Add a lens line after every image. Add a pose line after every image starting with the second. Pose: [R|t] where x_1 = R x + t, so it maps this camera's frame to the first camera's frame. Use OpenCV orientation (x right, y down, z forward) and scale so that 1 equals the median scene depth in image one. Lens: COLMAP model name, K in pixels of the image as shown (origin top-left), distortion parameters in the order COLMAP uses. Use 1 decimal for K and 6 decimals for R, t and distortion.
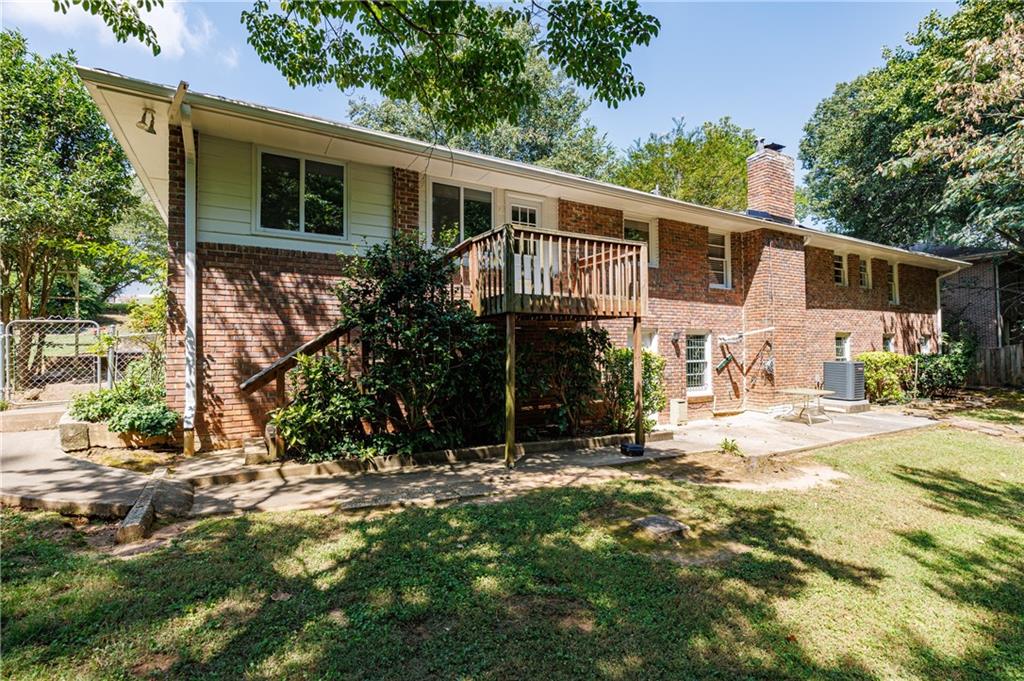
lens RADIAL K [[472.1, 0, 512.0], [0, 472.1, 340.5], [0, 0, 1]] dist [-0.000430, -0.000004]
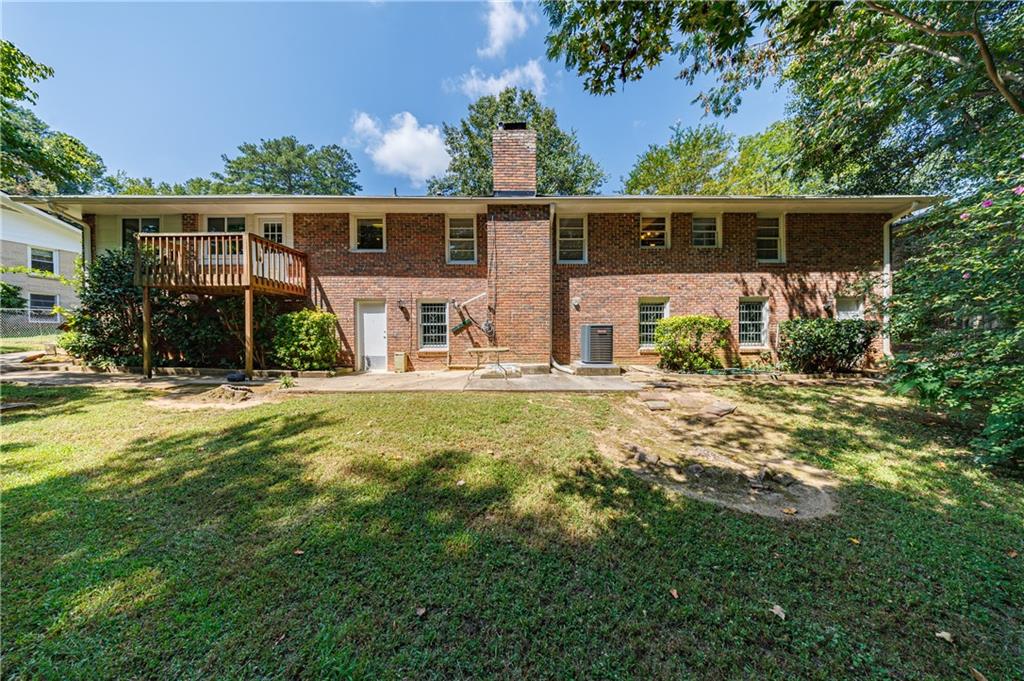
lens RADIAL K [[295.6, 0, 512.0], [0, 295.6, 340.5], [0, 0, 1]] dist [0.009566, -0.000003]
pose [[0.870107, 0.015976, -0.492604, 0.928290], [0.006478, 0.999018, 0.043841, 0.052274], [0.492820, -0.041338, 0.869149, 0.400609]]
